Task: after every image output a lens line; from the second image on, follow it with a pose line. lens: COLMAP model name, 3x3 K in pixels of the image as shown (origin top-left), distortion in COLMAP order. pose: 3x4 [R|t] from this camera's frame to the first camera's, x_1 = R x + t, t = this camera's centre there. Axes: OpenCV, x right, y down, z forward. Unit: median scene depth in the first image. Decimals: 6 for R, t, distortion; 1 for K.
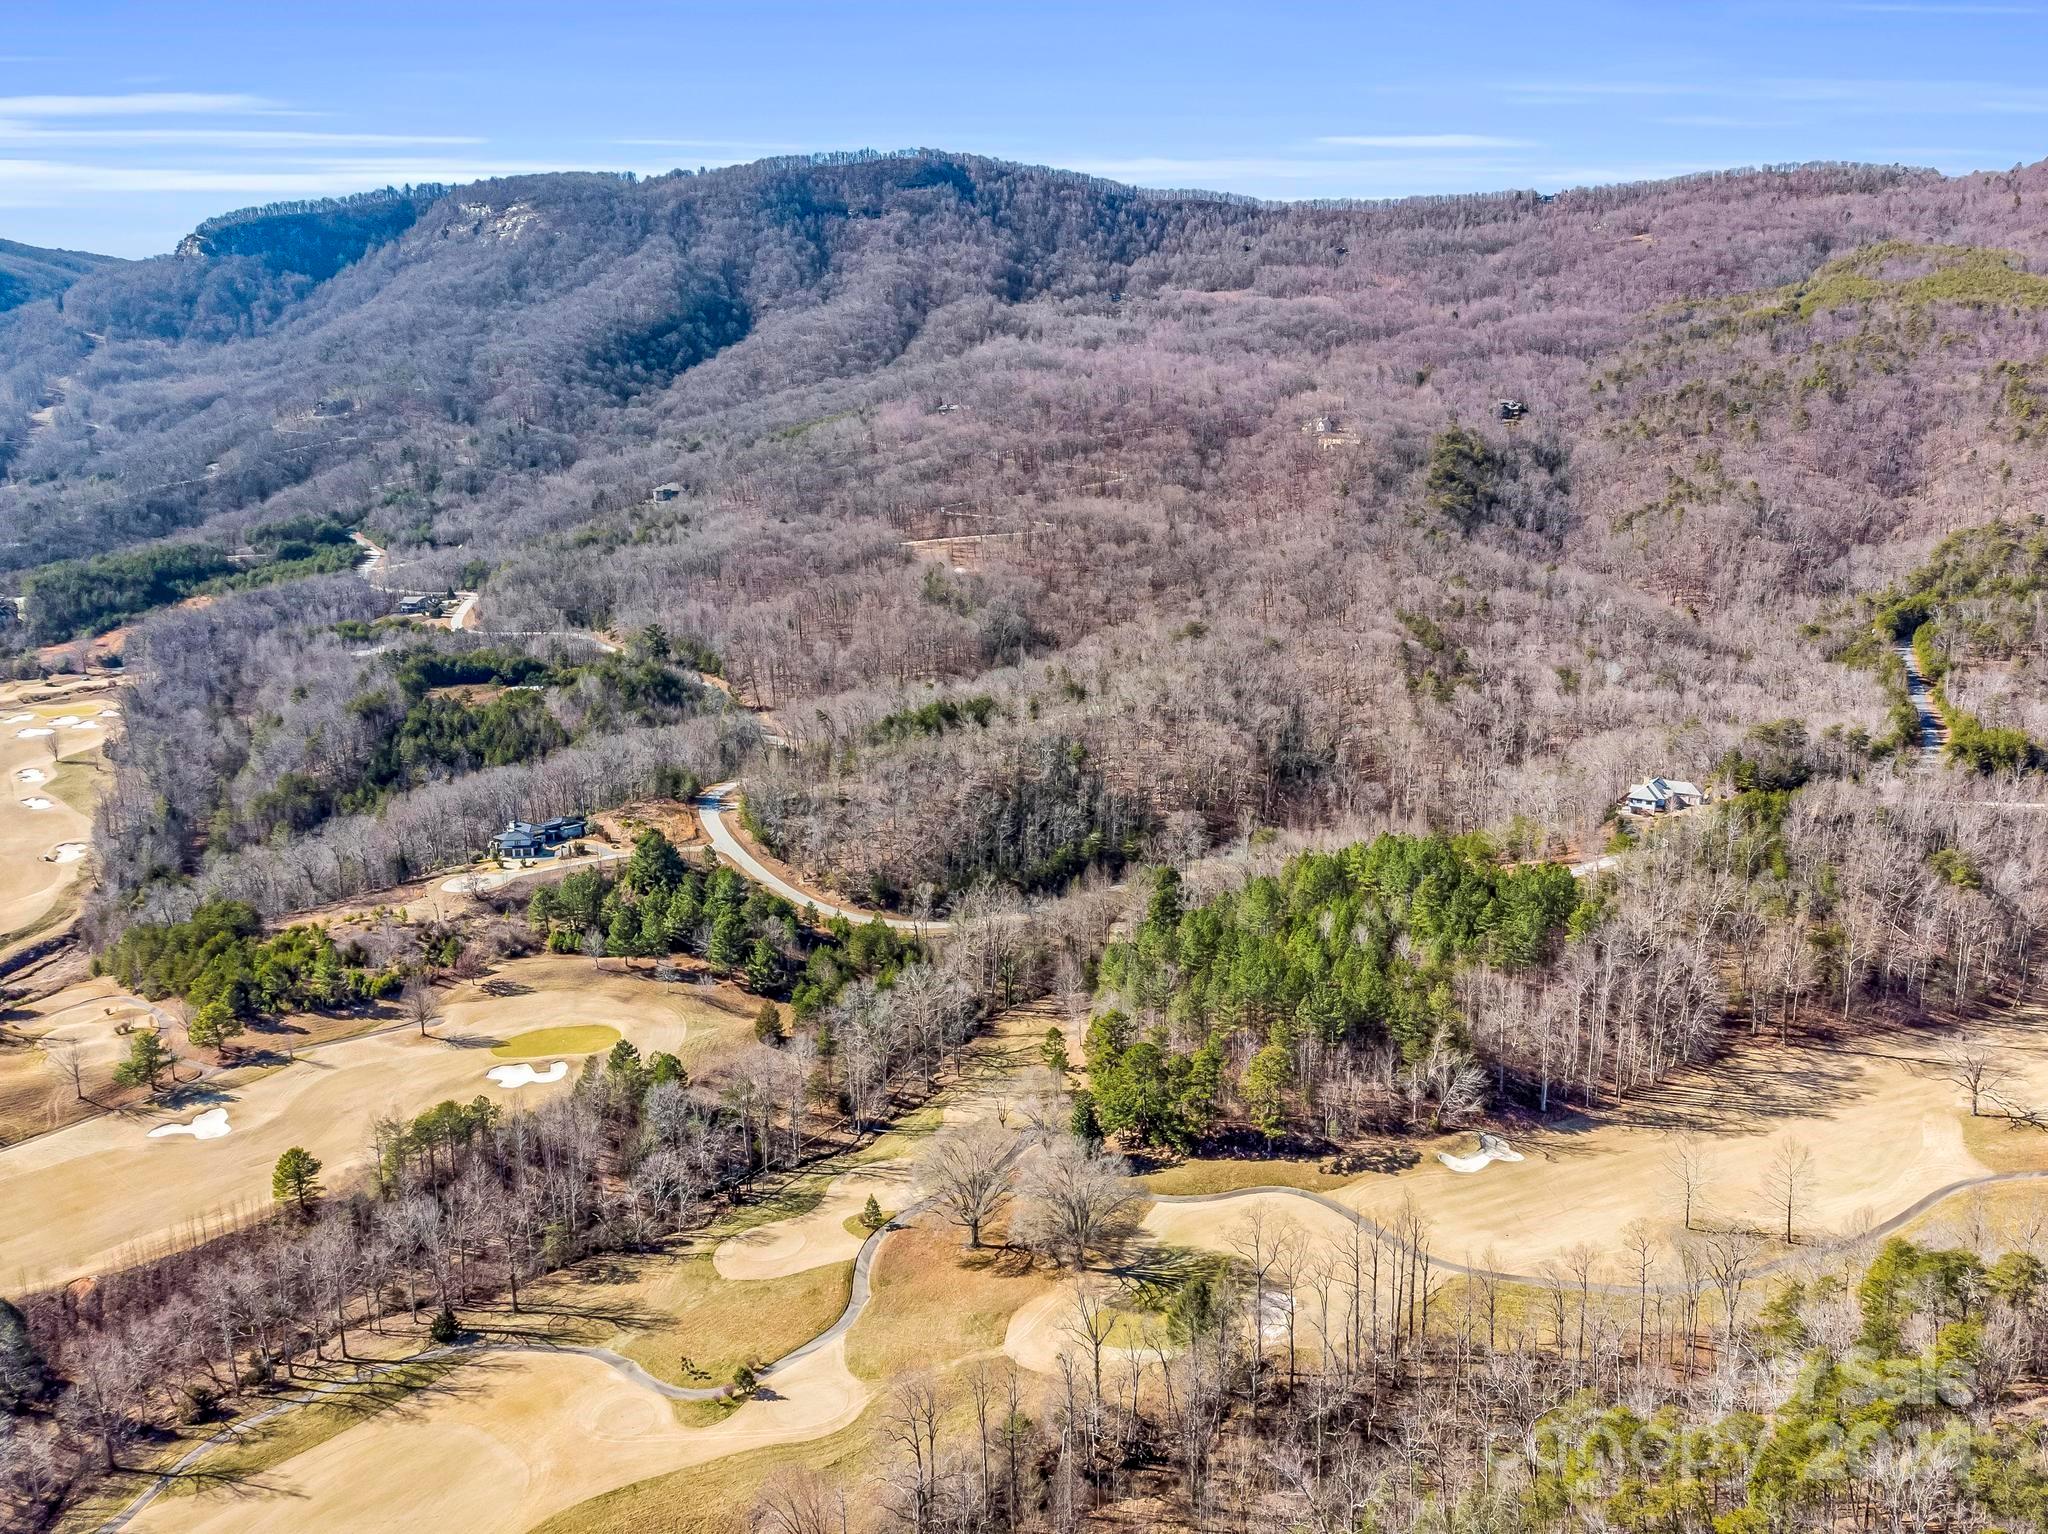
lens RADIAL K [[1566.0, 0, 1024.0], [0, 1566.0, 767.0], [0, 0, 1]] dist [-0.022650, 0.038659]
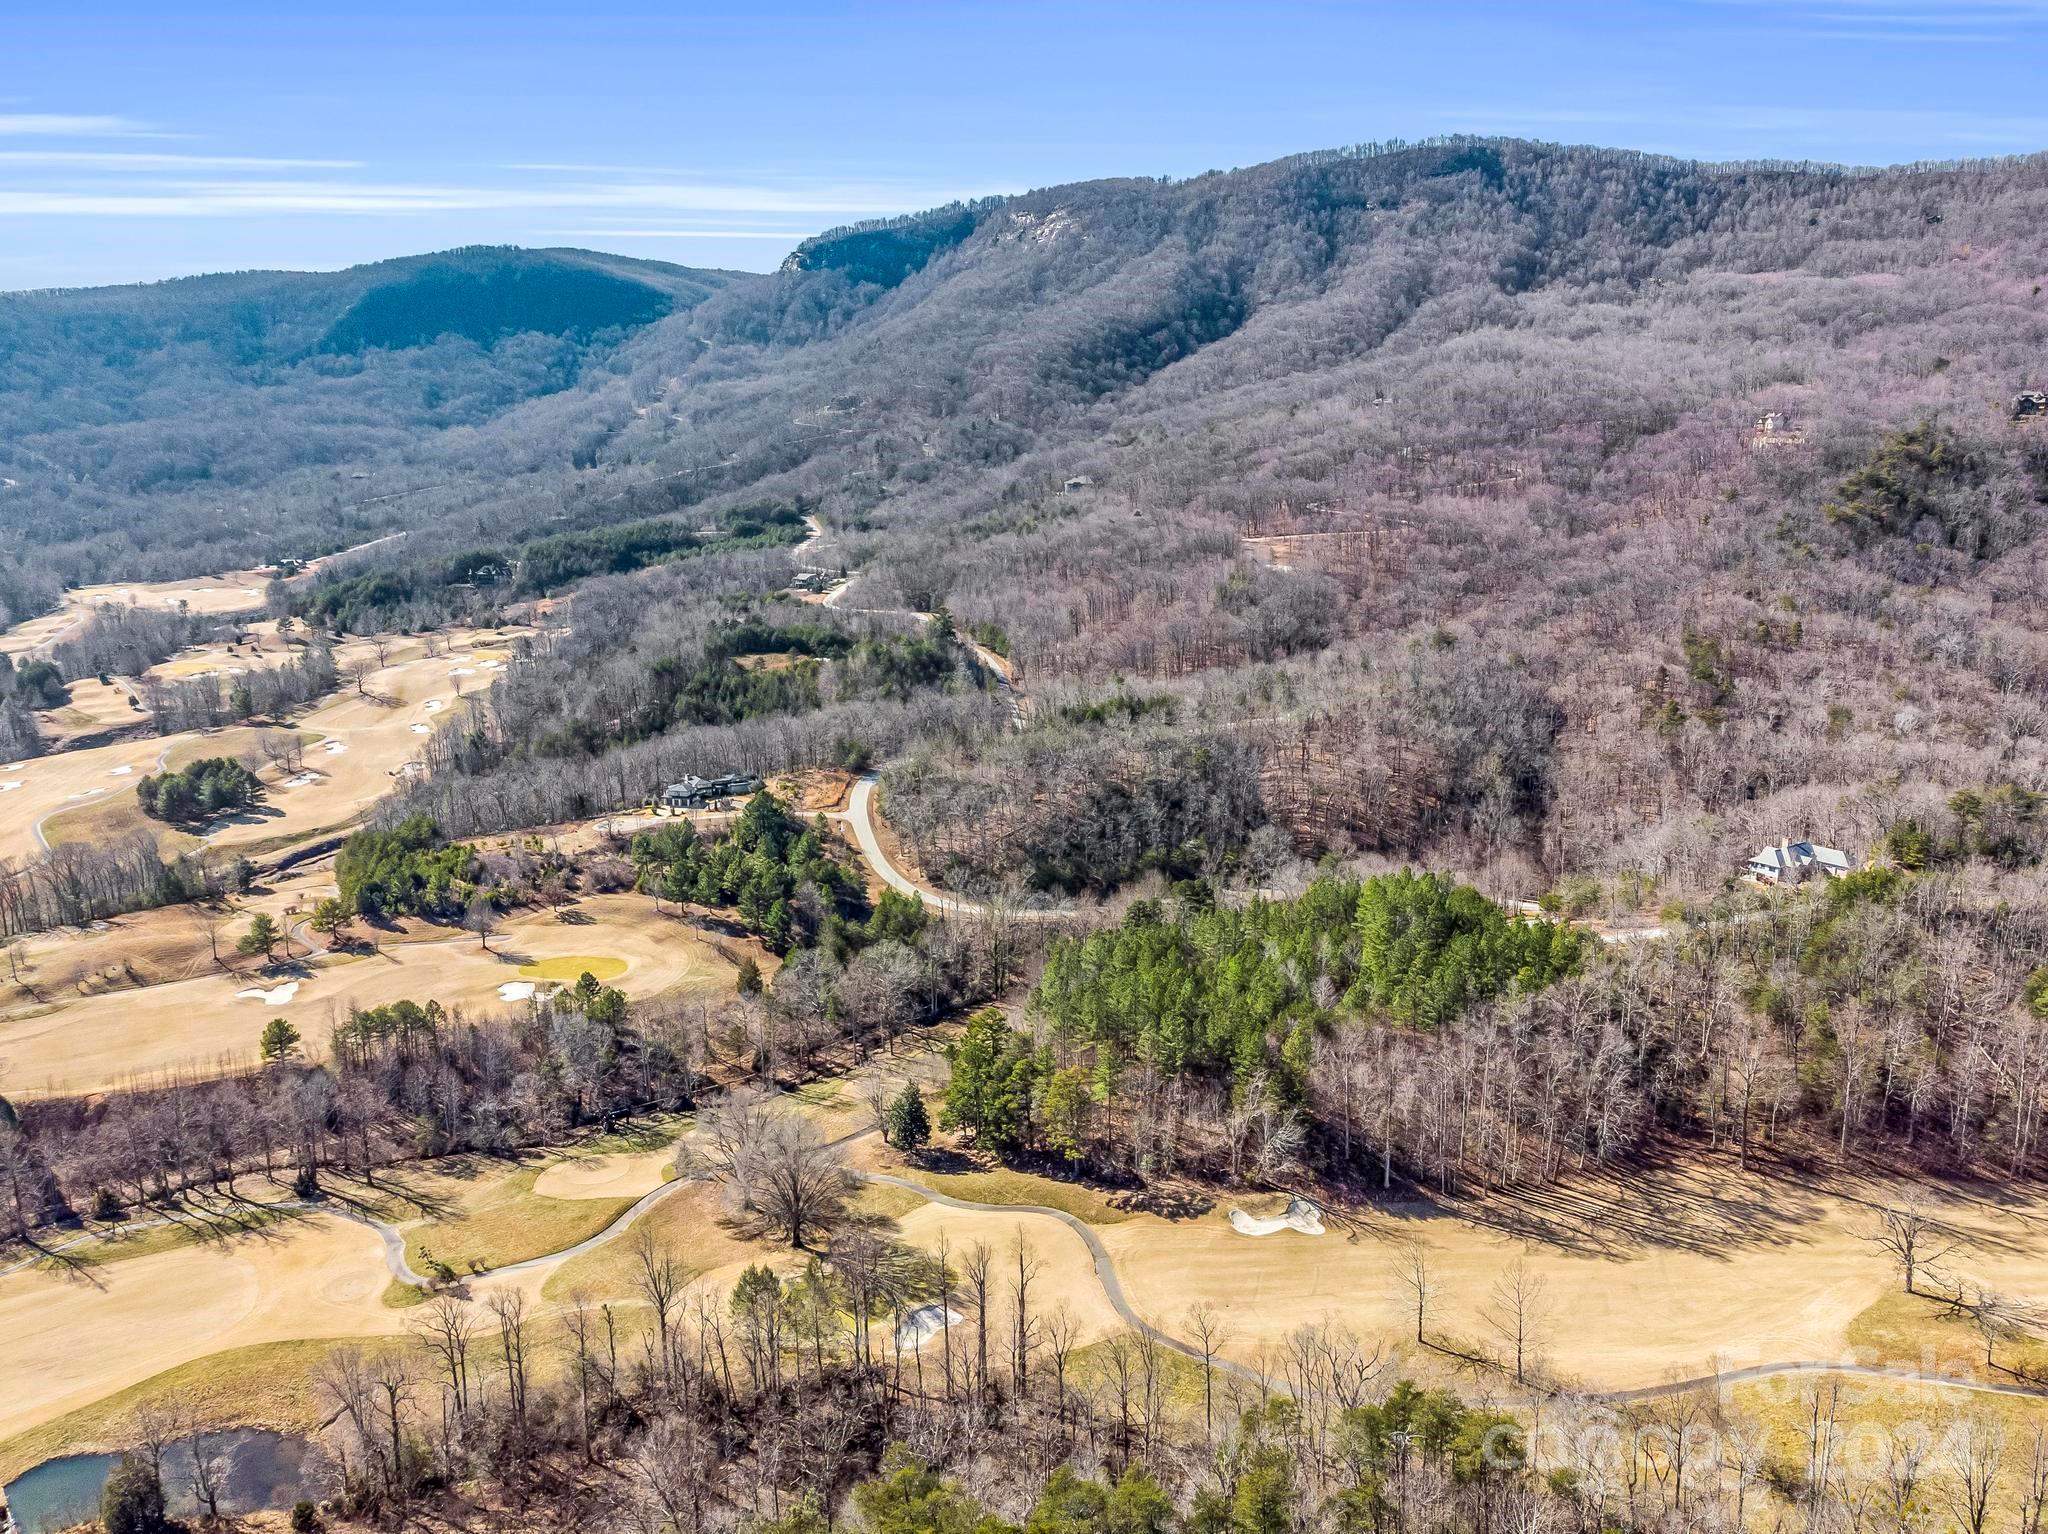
lens RADIAL K [[1551.2, 0, 1015.3], [0, 1551.2, 763.0], [0, 0, 1]] dist [-0.021944, 0.041454]
pose [[0.923780, 0.084787, -0.373418, 0.095943], [-0.083931, 0.996298, 0.018583, -0.004395], [0.373611, 0.014174, 0.927477, 0.020631]]
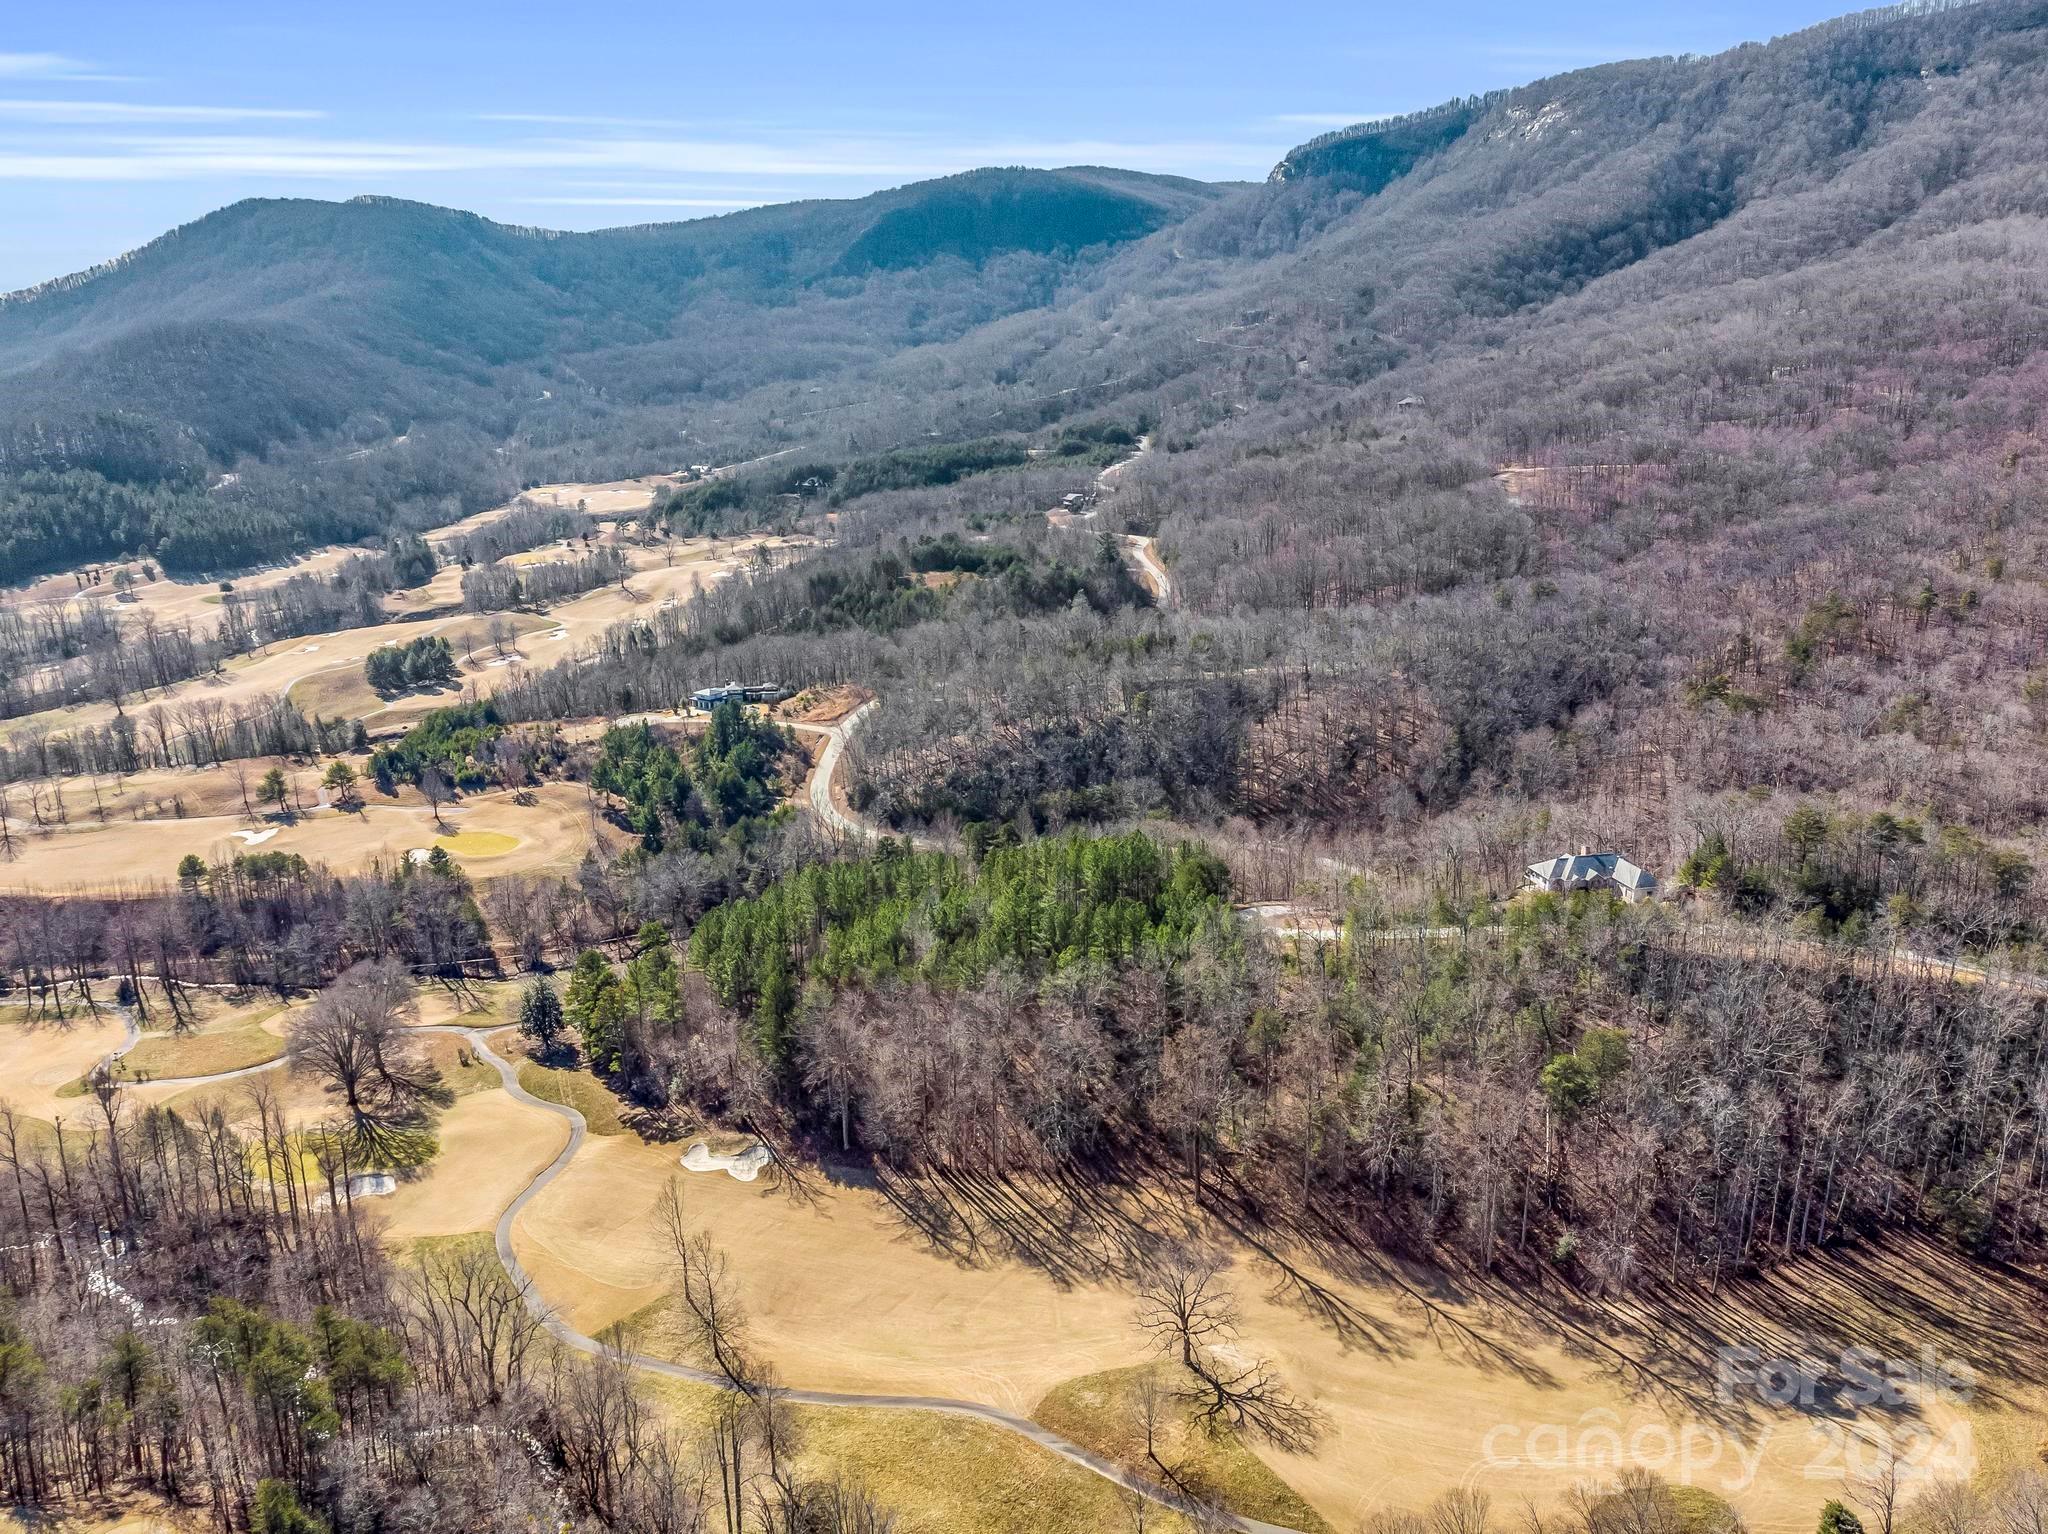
lens RADIAL K [[1551.2, 0, 1015.3], [0, 1551.2, 763.0], [0, 0, 1]] dist [-0.021944, 0.041454]
pose [[0.718813, 0.182164, -0.670913, 0.200681], [-0.144341, 0.983136, 0.112292, -0.021265], [0.680054, 0.016124, 0.732985, 0.093220]]
